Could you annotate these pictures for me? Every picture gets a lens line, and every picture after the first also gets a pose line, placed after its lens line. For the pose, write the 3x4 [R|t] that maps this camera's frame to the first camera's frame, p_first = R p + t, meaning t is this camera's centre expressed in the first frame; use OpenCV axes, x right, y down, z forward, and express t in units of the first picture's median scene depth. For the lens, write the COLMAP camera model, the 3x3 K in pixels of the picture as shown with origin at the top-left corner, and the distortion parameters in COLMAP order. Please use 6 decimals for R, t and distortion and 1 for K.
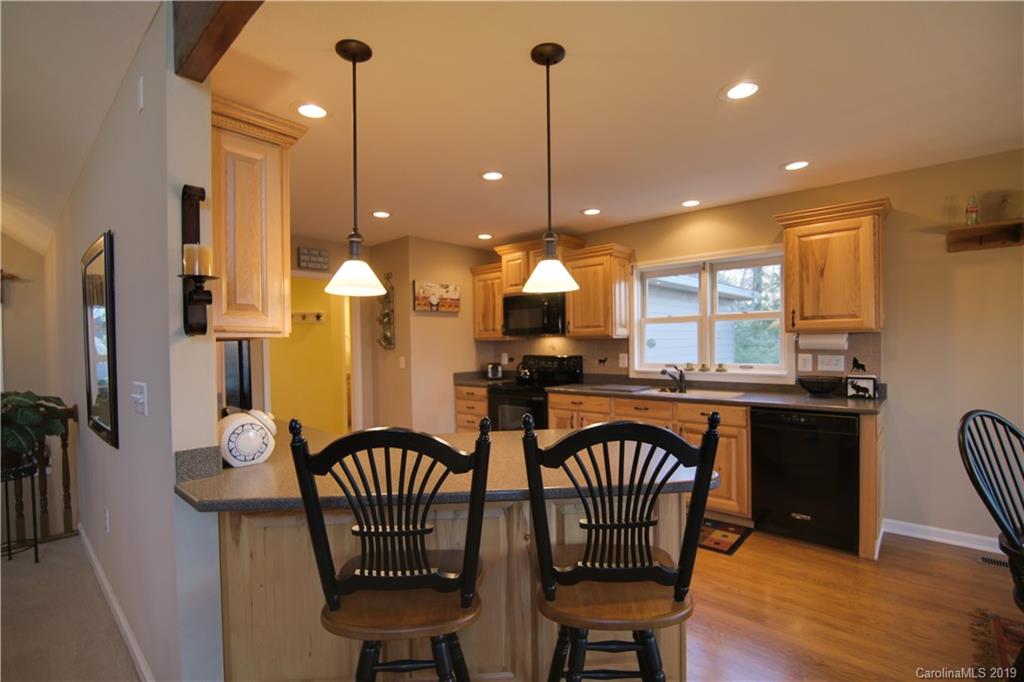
lens RADIAL K [[470.1, 0, 511.4], [0, 470.1, 350.1], [0, 0, 1]] dist [-0.016596, 0.000085]
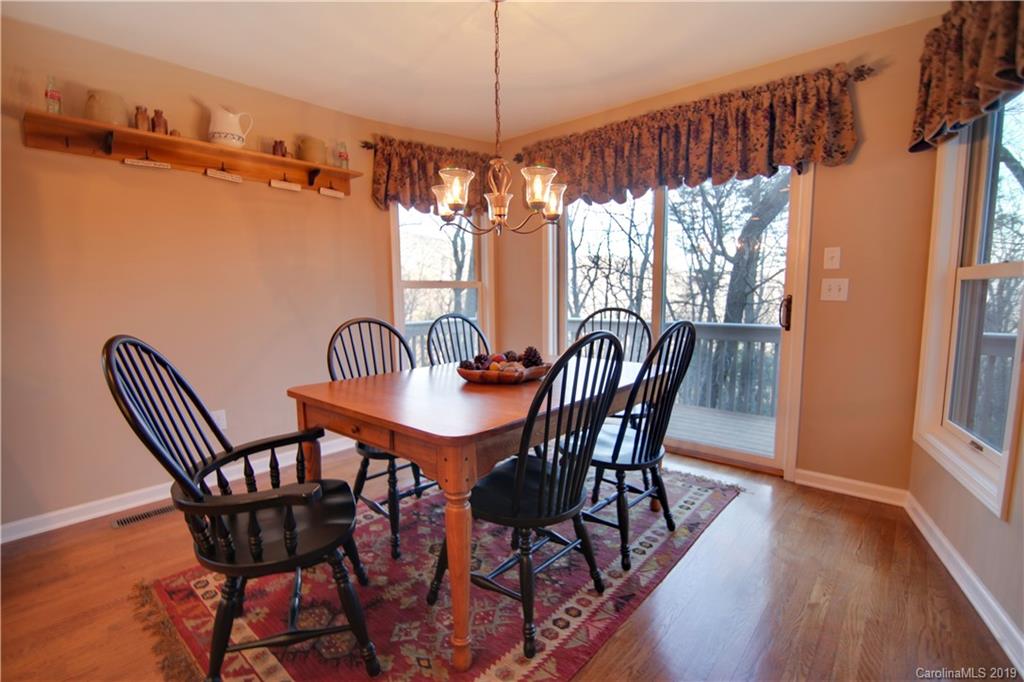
lens RADIAL K [[470.1, 0, 511.4], [0, 470.1, 350.1], [0, 0, 1]] dist [-0.016596, 0.000085]
pose [[-0.010574, -0.106598, 0.994246, 0.151412], [0.024552, 0.993974, 0.106830, 0.048173], [-0.999643, 0.025541, -0.007893, 0.213278]]
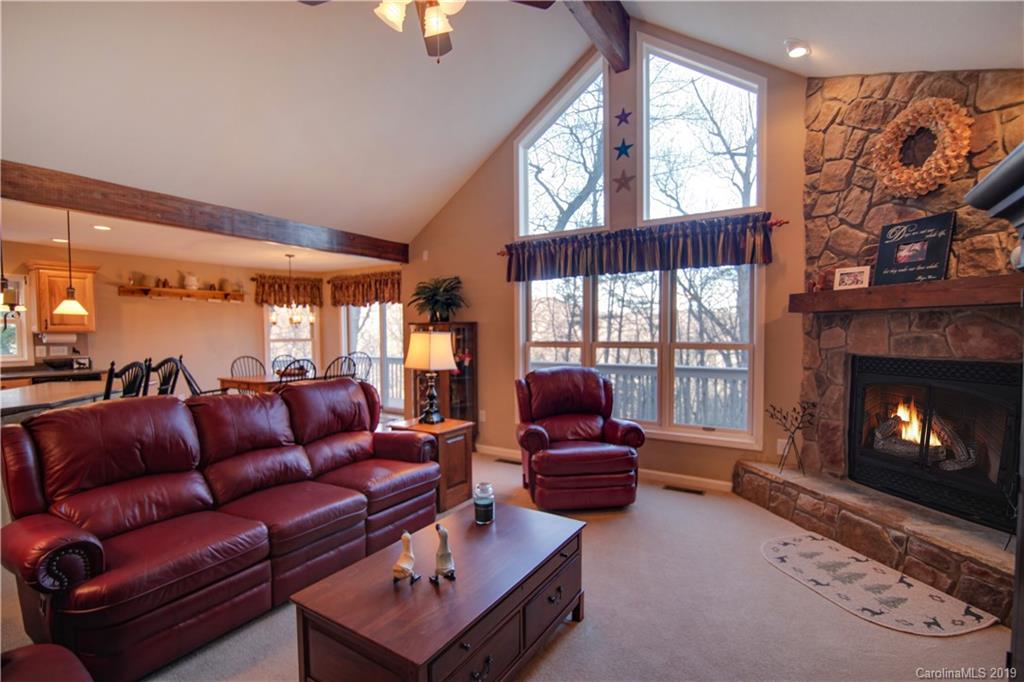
lens RADIAL K [[470.1, 0, 511.4], [0, 470.1, 350.1], [0, 0, 1]] dist [-0.016596, 0.000085]
pose [[-0.173089, -0.024368, 0.984605, -1.302642], [0.023004, 0.999321, 0.028777, 0.014601], [-0.984637, 0.027631, -0.172411, -0.348848]]
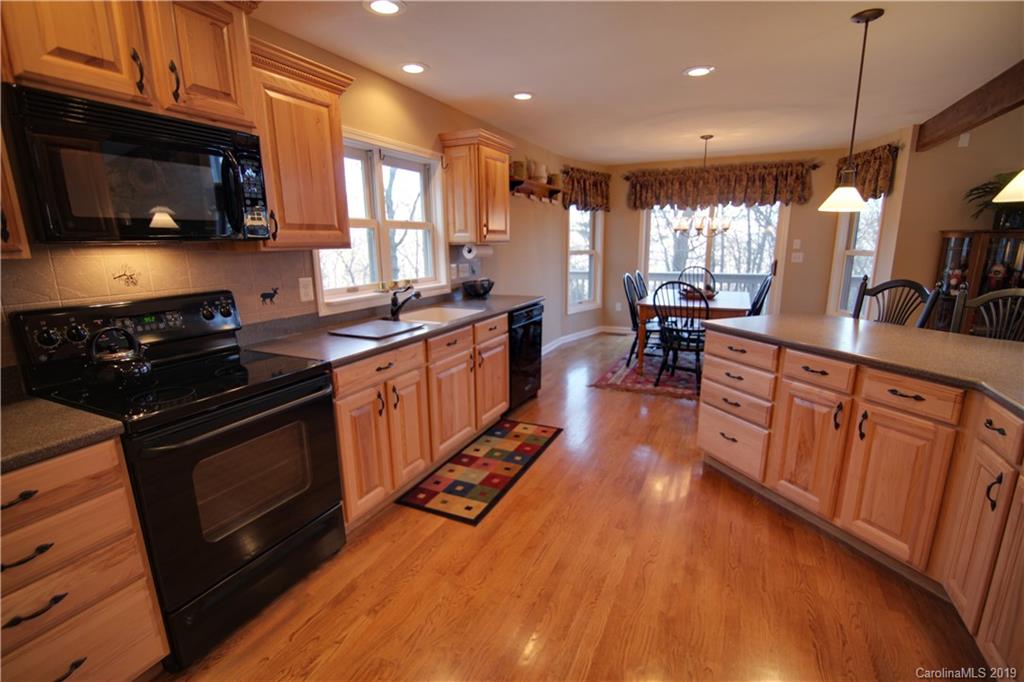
lens RADIAL K [[470.1, 0, 511.4], [0, 470.1, 350.1], [0, 0, 1]] dist [-0.016596, 0.000085]
pose [[-0.281794, -0.200230, 0.938350, -0.533681], [0.028649, 0.975790, 0.216823, -0.031449], [-0.959047, 0.087982, -0.269235, 1.256289]]
